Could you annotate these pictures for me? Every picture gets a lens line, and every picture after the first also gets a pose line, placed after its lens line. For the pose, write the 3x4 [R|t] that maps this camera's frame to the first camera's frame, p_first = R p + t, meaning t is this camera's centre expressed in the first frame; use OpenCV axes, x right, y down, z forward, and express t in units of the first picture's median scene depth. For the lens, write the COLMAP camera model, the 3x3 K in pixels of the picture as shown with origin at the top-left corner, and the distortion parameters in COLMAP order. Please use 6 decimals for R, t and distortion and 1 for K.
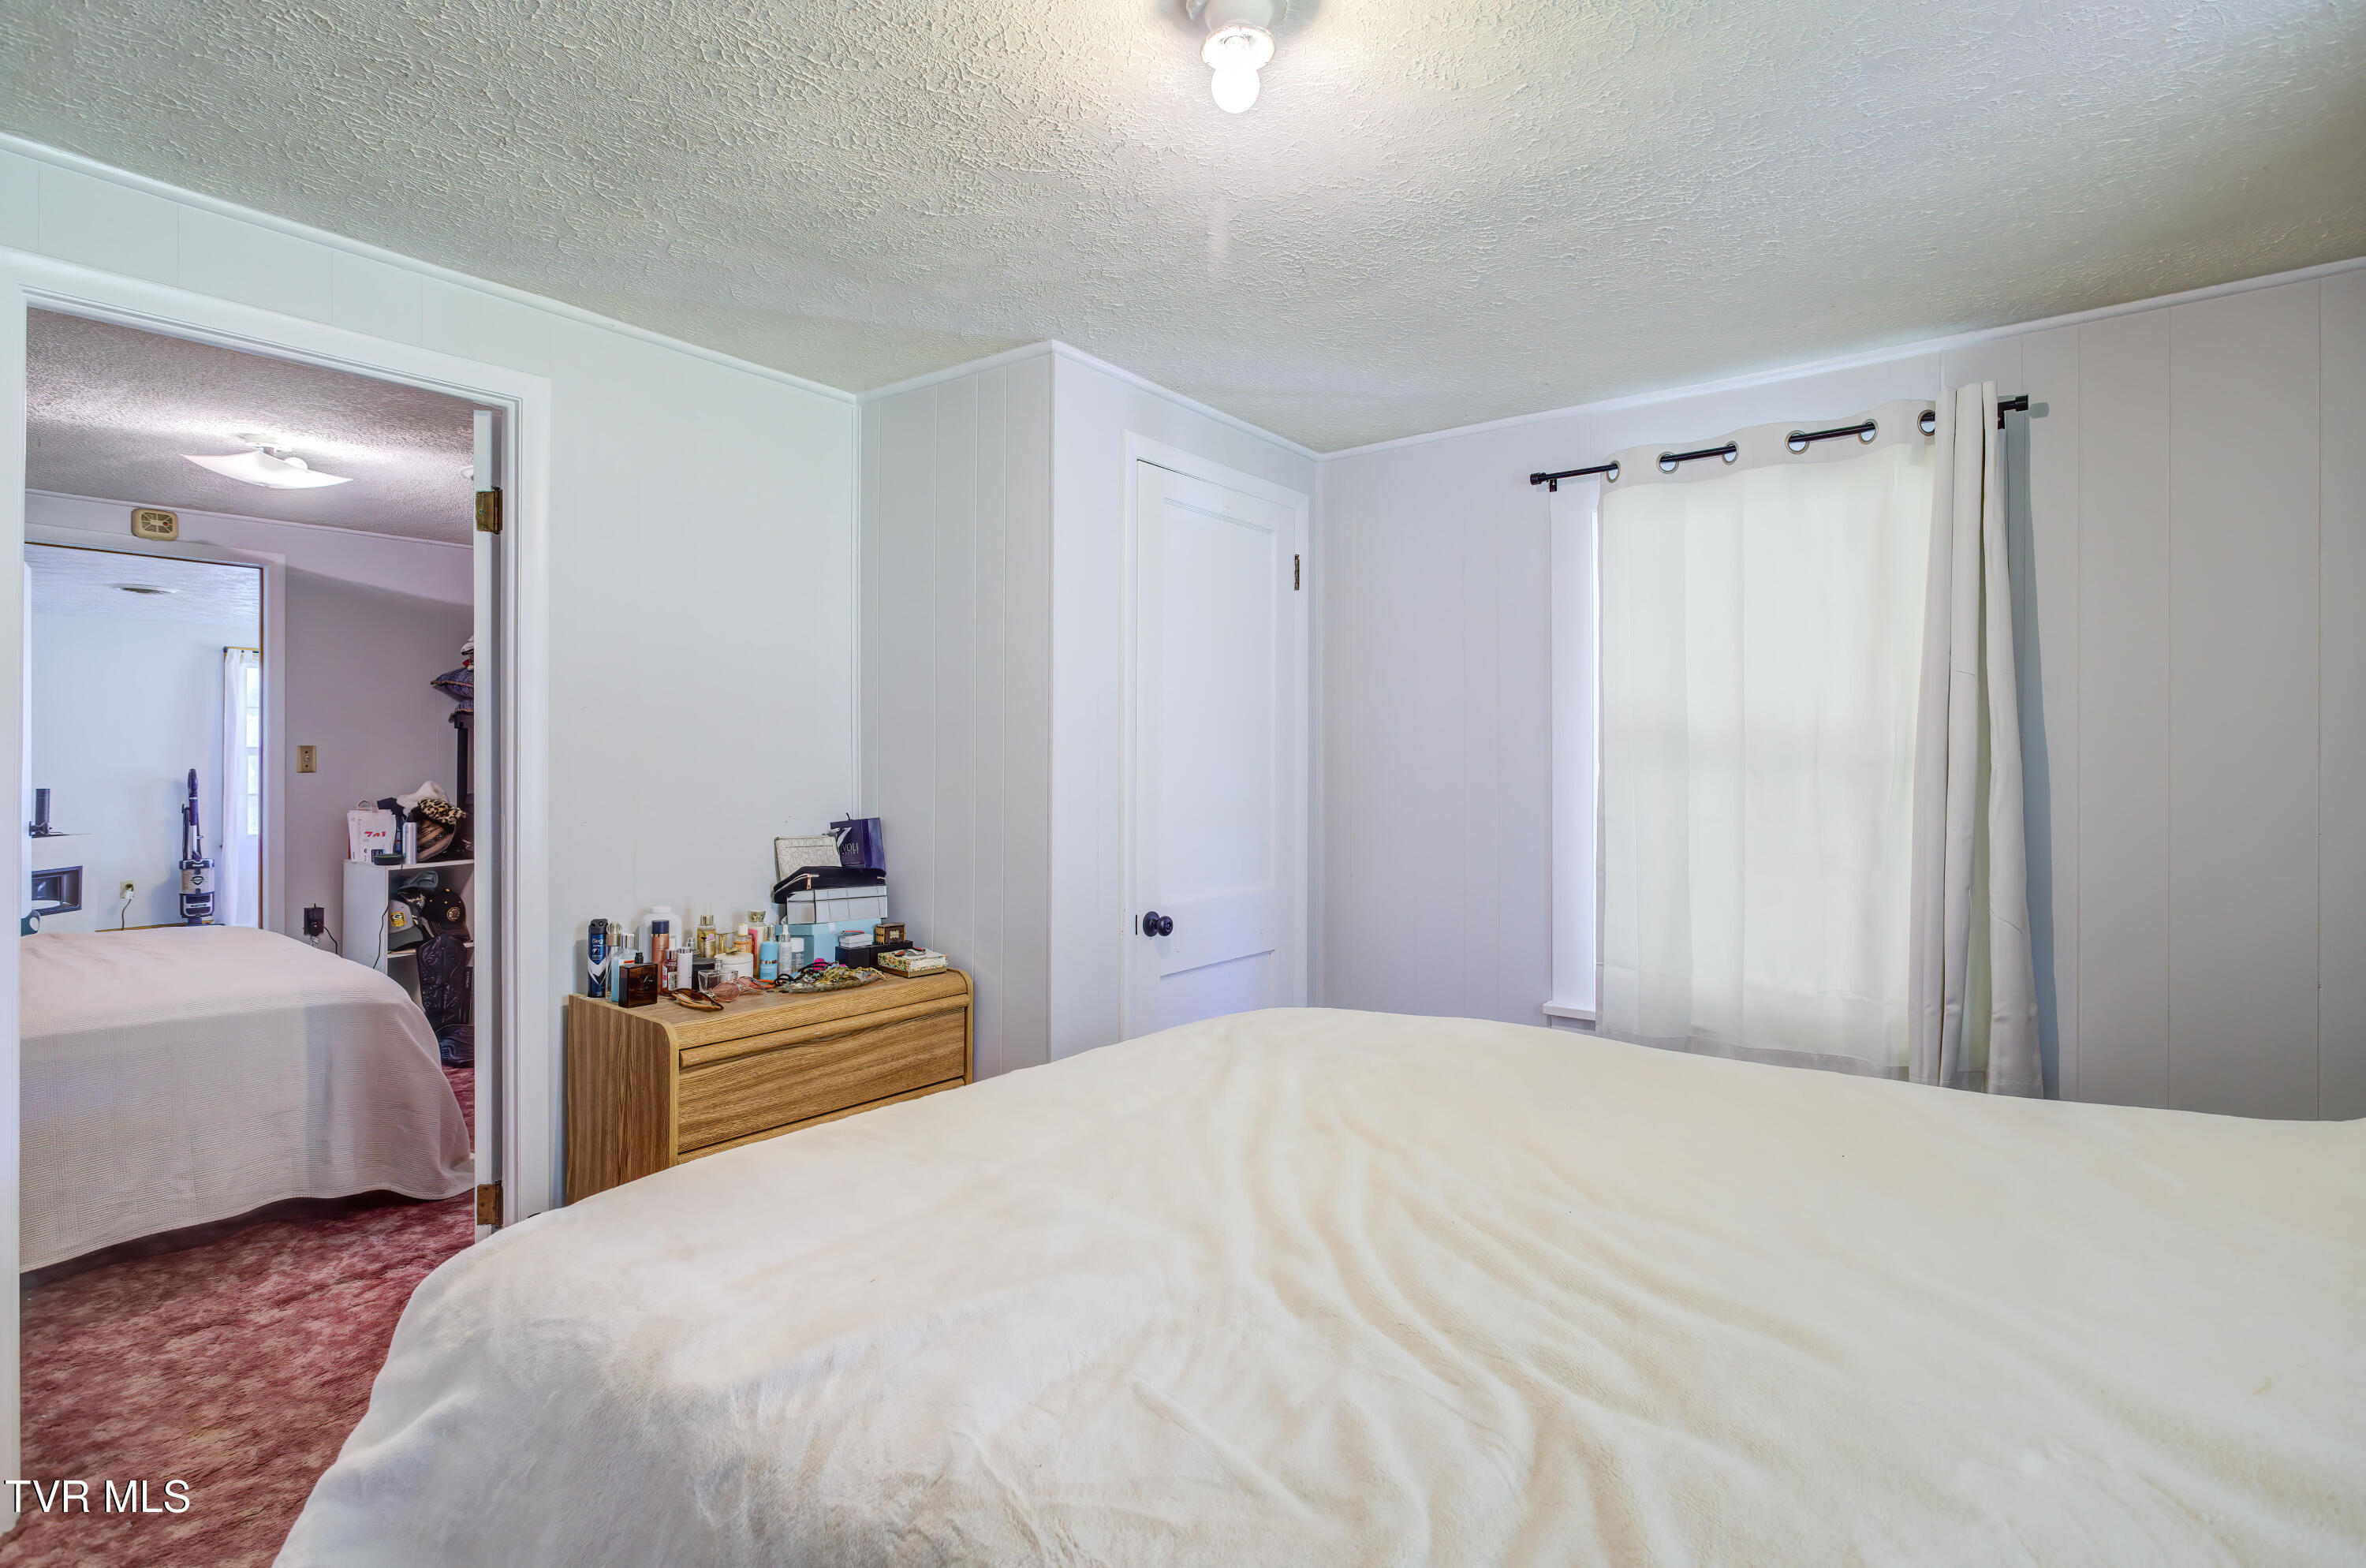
lens RADIAL K [[1166.9, 0, 1183.0], [0, 1166.9, 784.0], [0, 0, 1]] dist [-0.007856, 0.000401]
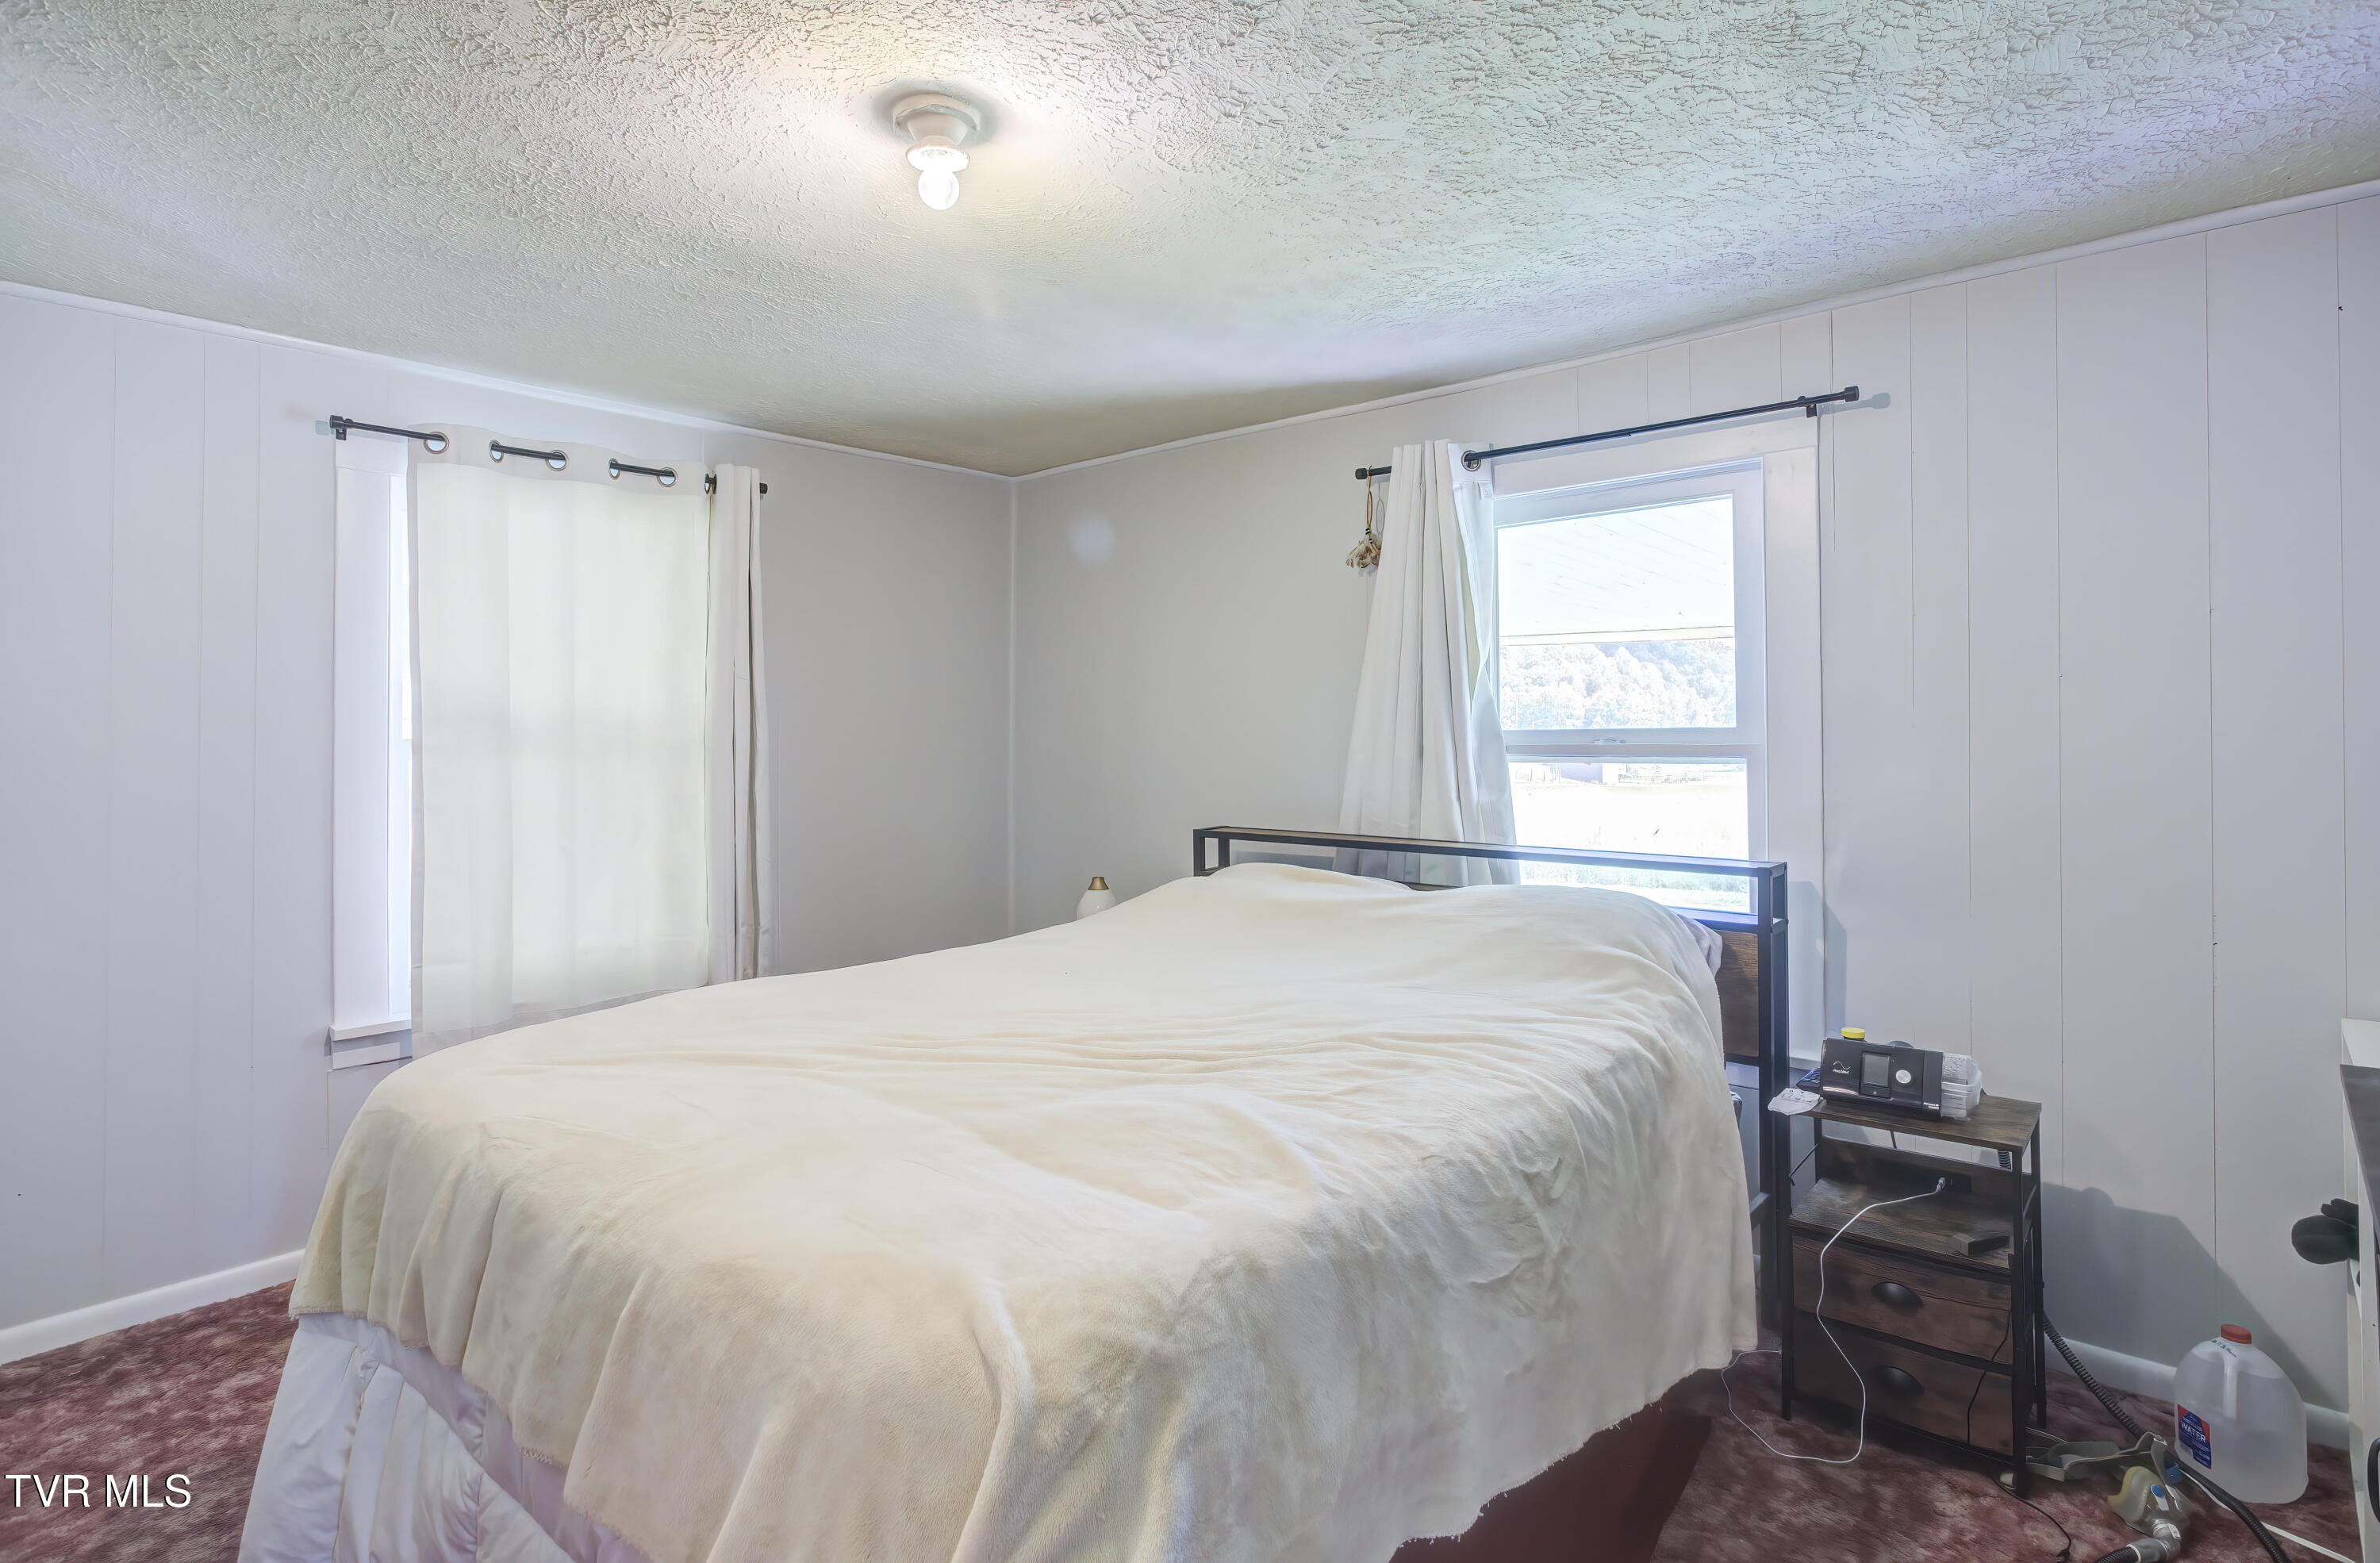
lens RADIAL K [[1222.9, 0, 1187.6], [0, 1222.9, 733.4], [0, 0, 1]] dist [-0.001567, -0.000247]
pose [[0.071157, 0.002366, 0.997462, -0.624062], [0.024789, 0.999684, -0.004139, -0.012205], [-0.997157, 0.025021, 0.071076, 0.345508]]
